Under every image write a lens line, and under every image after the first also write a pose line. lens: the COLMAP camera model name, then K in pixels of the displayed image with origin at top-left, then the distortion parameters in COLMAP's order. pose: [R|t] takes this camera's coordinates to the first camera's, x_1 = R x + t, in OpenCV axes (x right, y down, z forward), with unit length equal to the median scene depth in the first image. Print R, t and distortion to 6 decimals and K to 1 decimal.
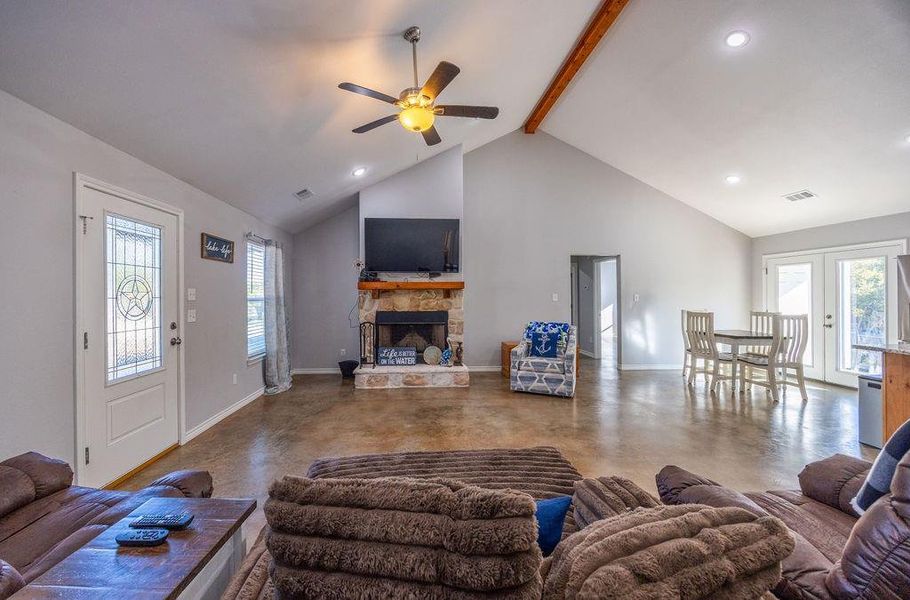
lens RADIAL K [[359.2, 0, 426.1], [0, 359.2, 290.8], [0, 0, 1]] dist [-0.007888, 0.000177]
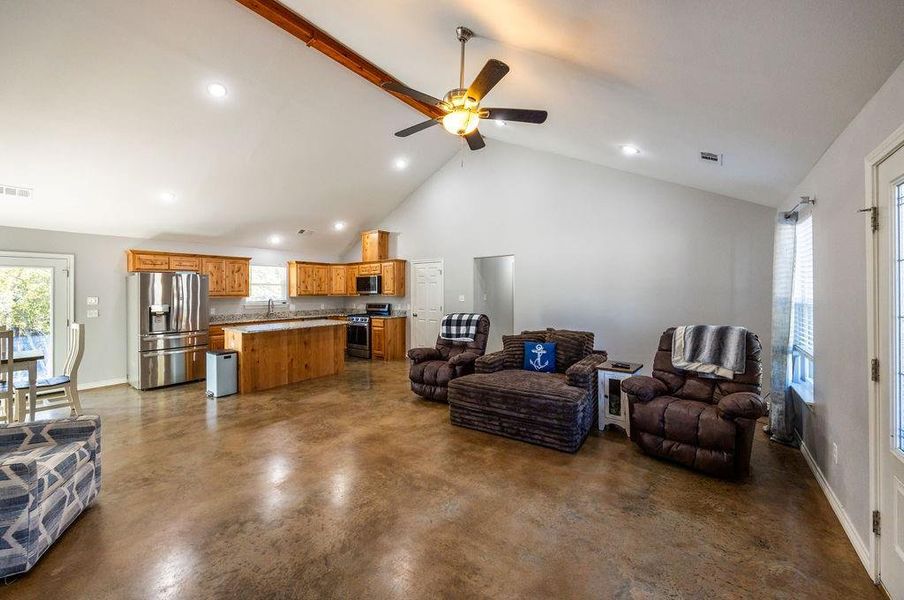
lens RADIAL K [[354.9, 0, 448.1], [0, 354.9, 284.2], [0, 0, 1]] dist [-0.005802, 0.000734]
pose [[-0.784158, 0.020705, 0.620216, -0.317293], [0.000498, 0.999464, -0.032737, -0.008036], [-0.620562, -0.025362, -0.783748, 0.964176]]
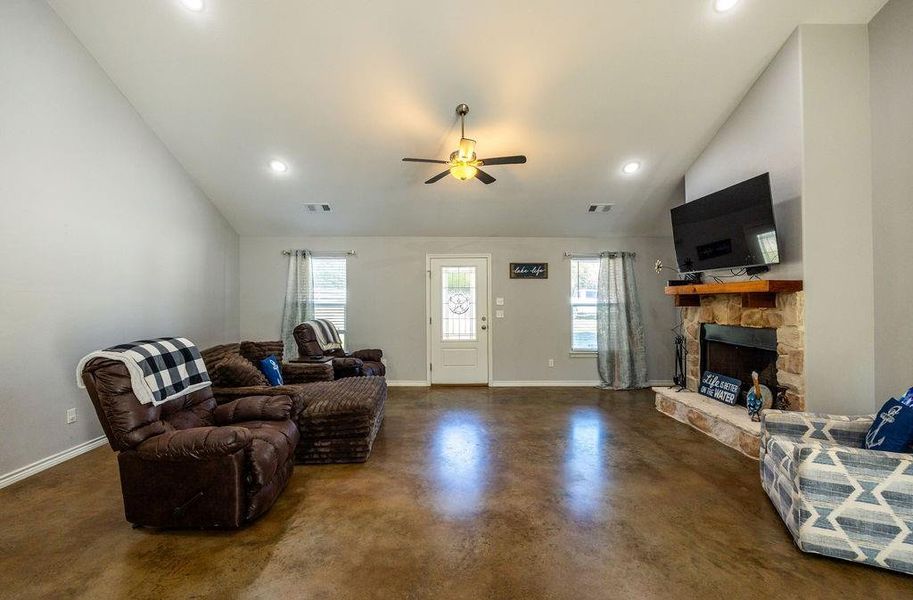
lens RADIAL K [[372.5, 0, 458.5], [0, 372.5, 297.0], [0, 0, 1]] dist [-0.010025, 0.000019]
pose [[-0.004273, -0.006103, -0.999972, 0.730304], [0.017916, 0.999820, -0.006179, -0.002648], [0.999830, -0.017942, -0.004163, 0.535972]]
